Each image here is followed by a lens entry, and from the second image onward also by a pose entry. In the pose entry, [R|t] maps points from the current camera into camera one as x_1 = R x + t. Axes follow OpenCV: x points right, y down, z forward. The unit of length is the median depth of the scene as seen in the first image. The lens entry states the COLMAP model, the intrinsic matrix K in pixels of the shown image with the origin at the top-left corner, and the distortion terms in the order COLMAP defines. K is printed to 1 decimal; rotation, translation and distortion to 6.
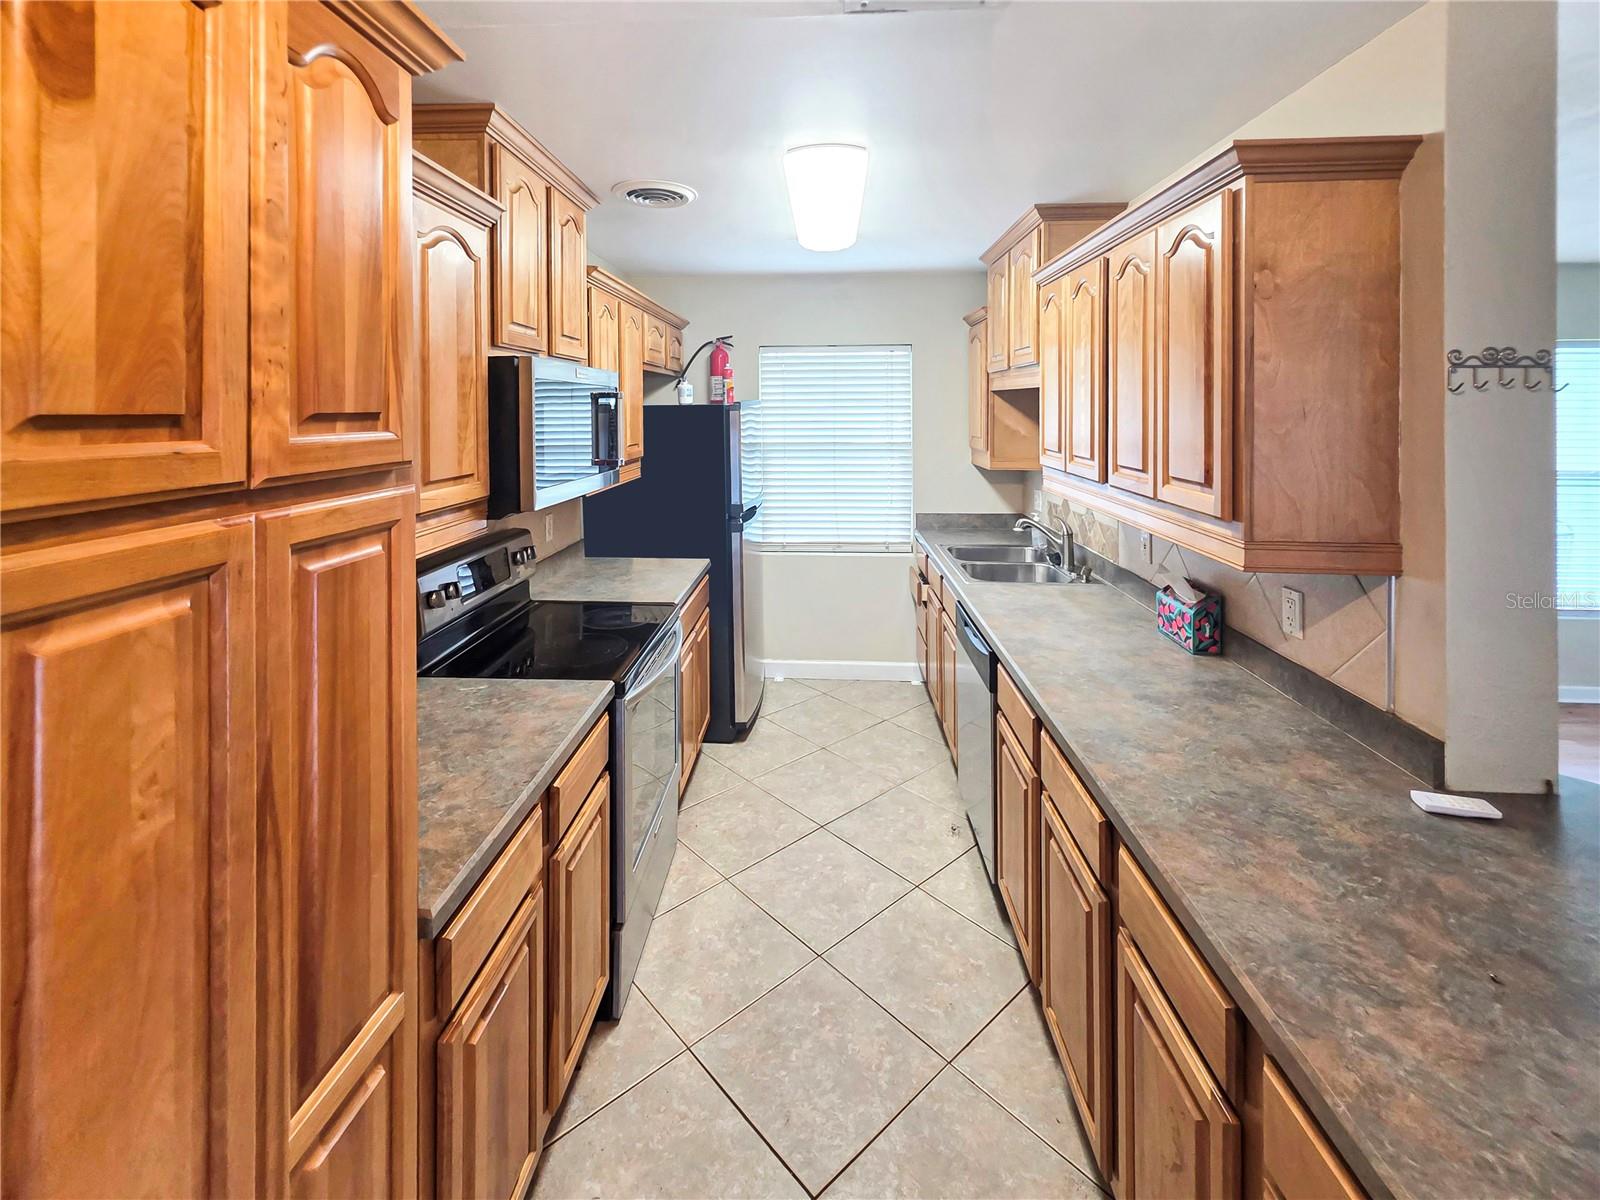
lens RADIAL K [[679.3, 0, 794.8], [0, 679.3, 563.4], [0, 0, 1]] dist [-0.000008, -0.000667]
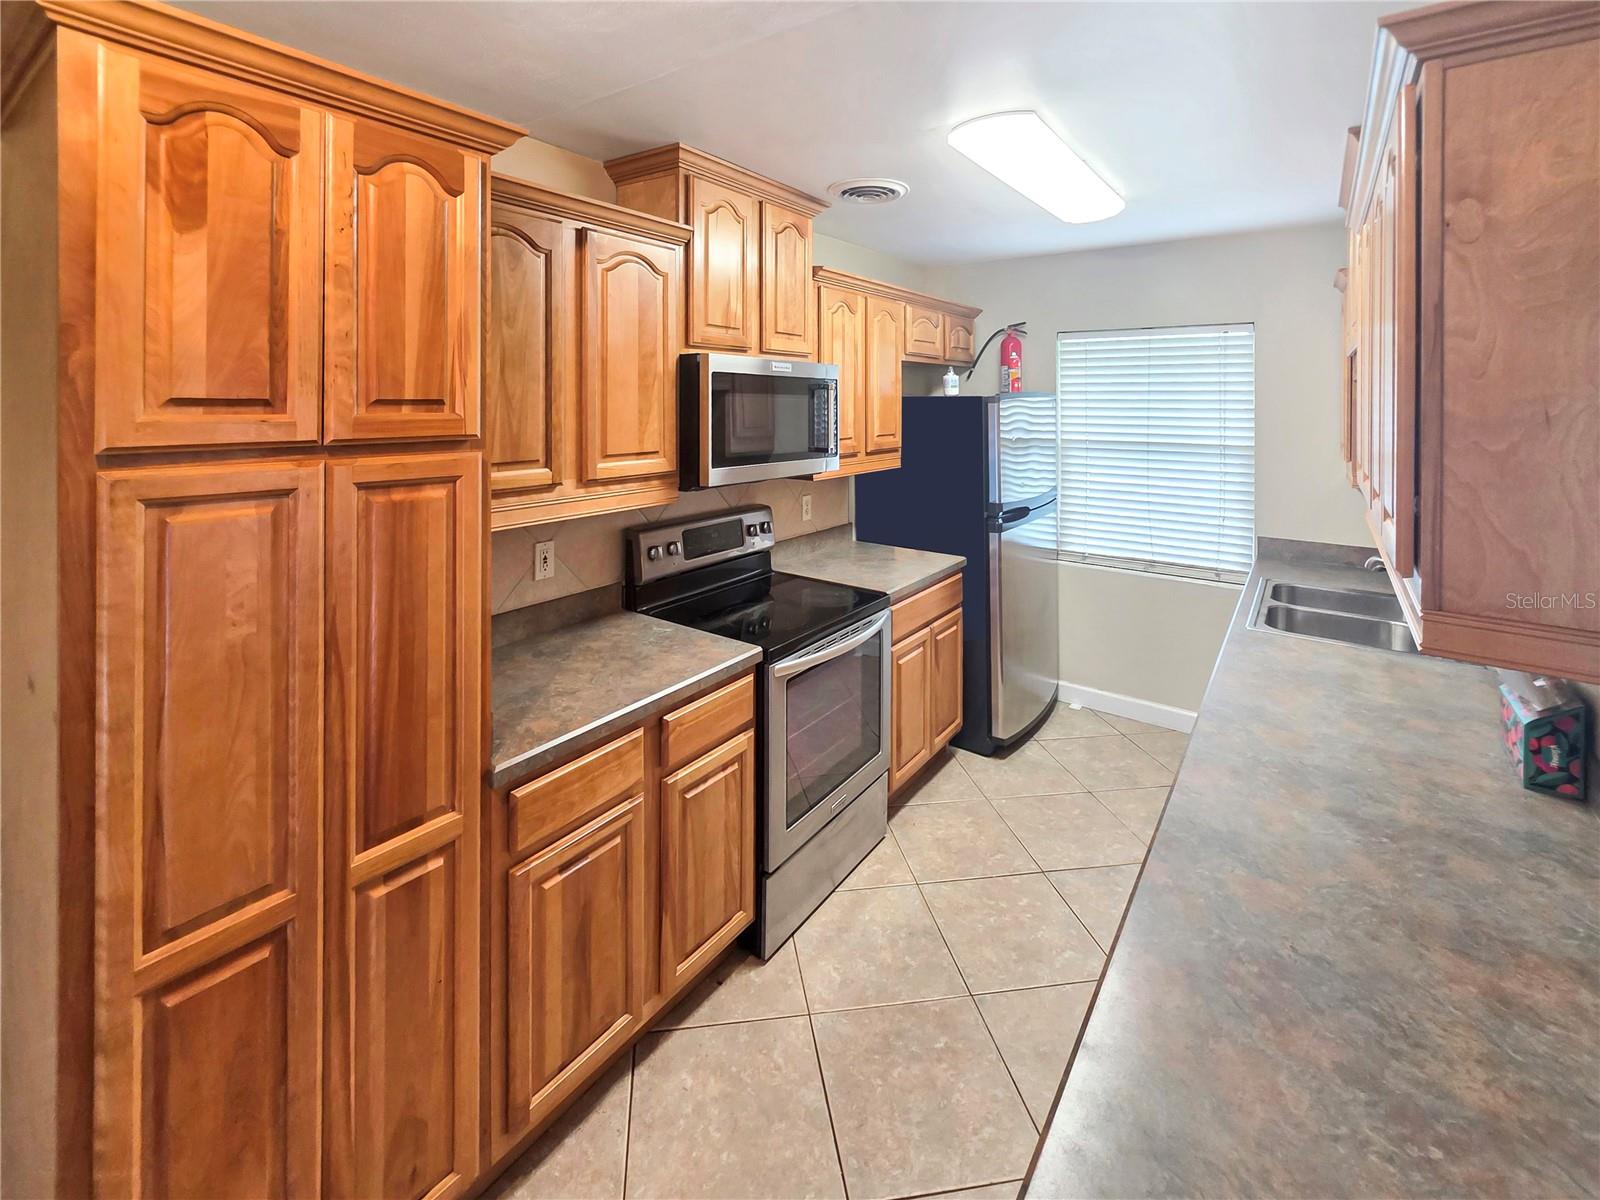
lens RADIAL K [[703.9, 0, 800.4], [0, 703.9, 562.5], [0, 0, 1]] dist [0.004079, -0.000367]
pose [[0.839505, 0.134315, -0.526489, 0.448103], [-0.132255, 0.990336, 0.041763, -0.022054], [0.527011, 0.034570, 0.849155, 0.075049]]
